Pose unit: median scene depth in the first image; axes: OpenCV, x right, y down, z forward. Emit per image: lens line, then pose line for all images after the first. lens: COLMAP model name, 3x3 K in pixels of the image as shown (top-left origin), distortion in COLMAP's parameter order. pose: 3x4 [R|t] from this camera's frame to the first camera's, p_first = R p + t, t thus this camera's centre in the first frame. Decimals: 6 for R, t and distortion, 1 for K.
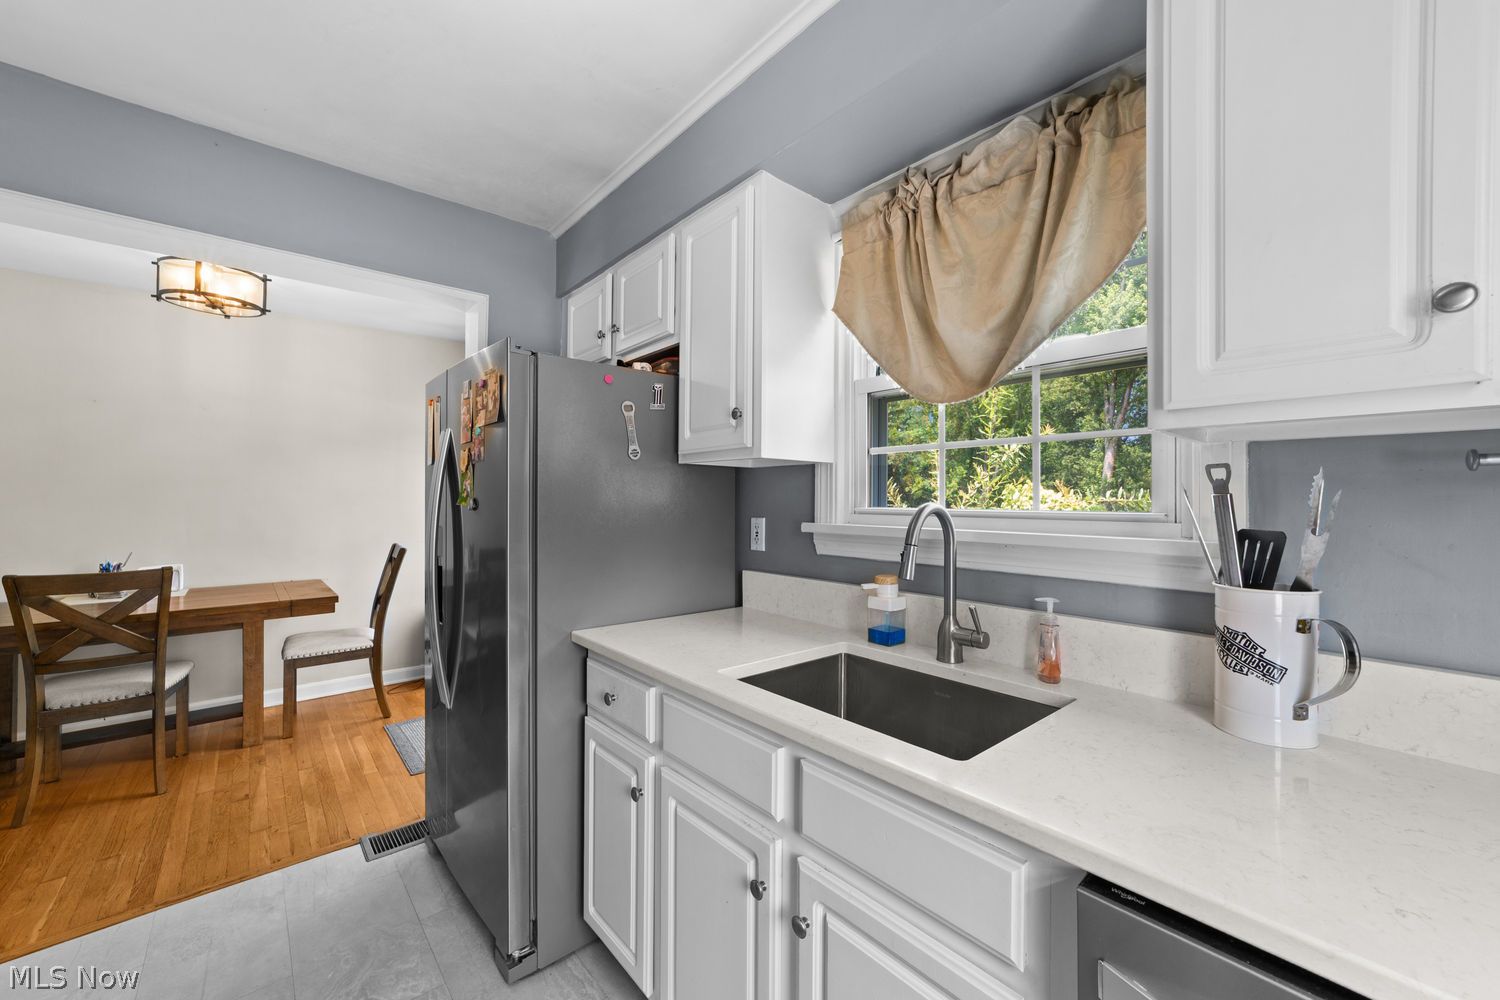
lens RADIAL K [[580.4, 0, 750.5], [0, 580.4, 503.6], [0, 0, 1]] dist [-0.012582, 0.000691]
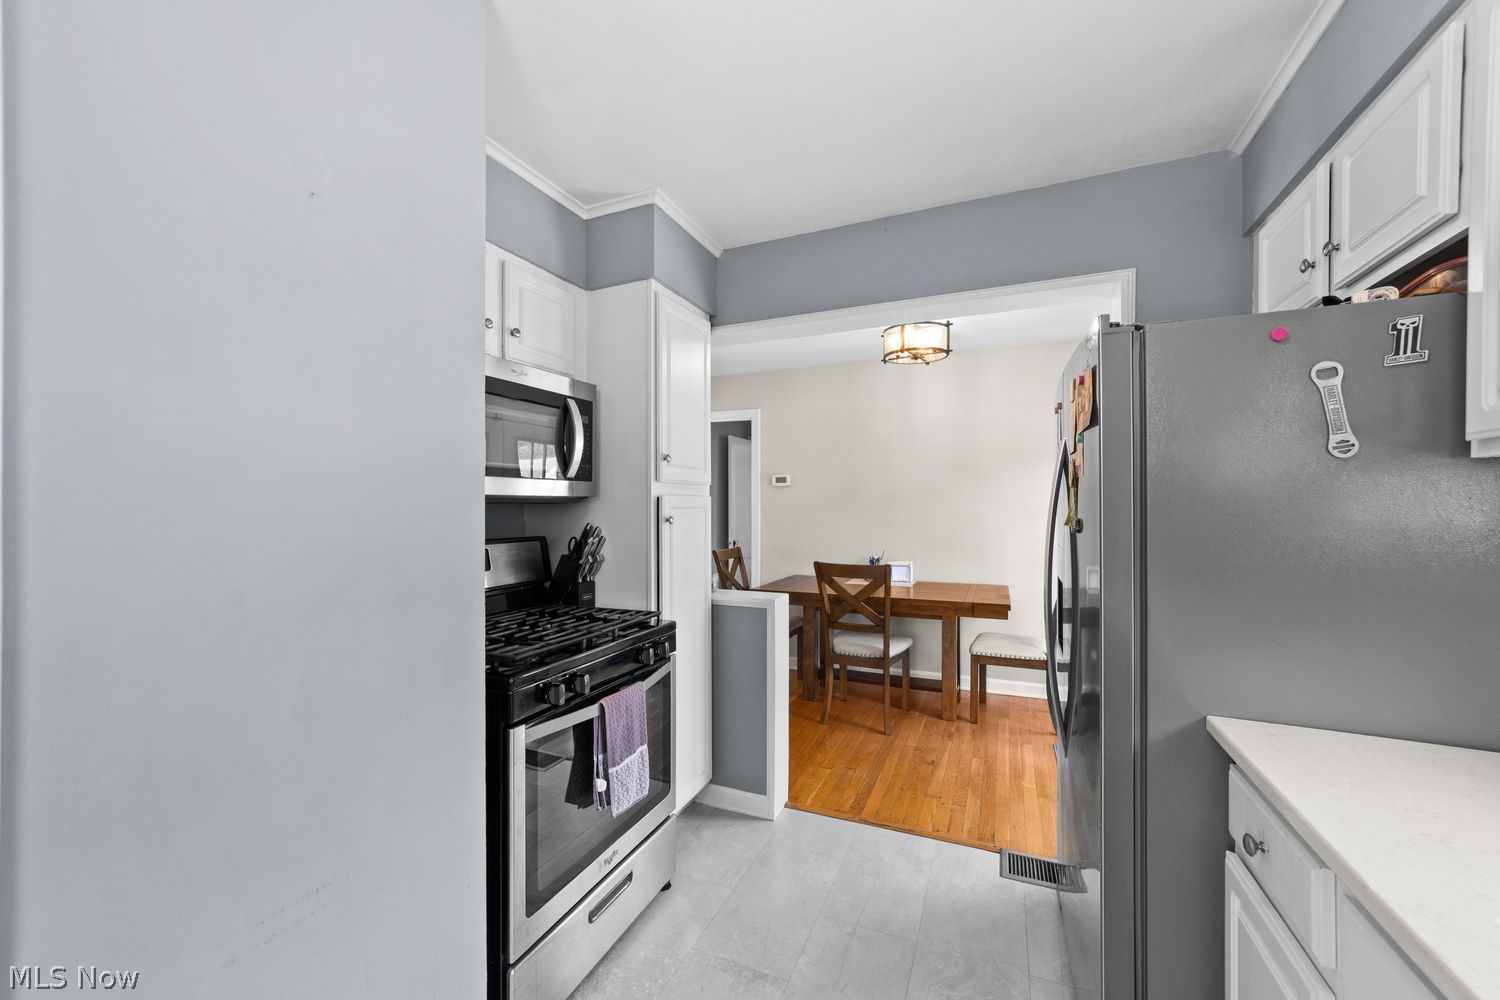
lens RADIAL K [[580.4, 0, 750.5], [0, 580.4, 503.6], [0, 0, 1]] dist [-0.012582, 0.000691]
pose [[0.407486, -0.004231, -0.913202, 0.068196], [-0.004951, 0.999964, -0.006842, -0.017165], [0.913198, 0.007310, 0.407451, 0.164390]]
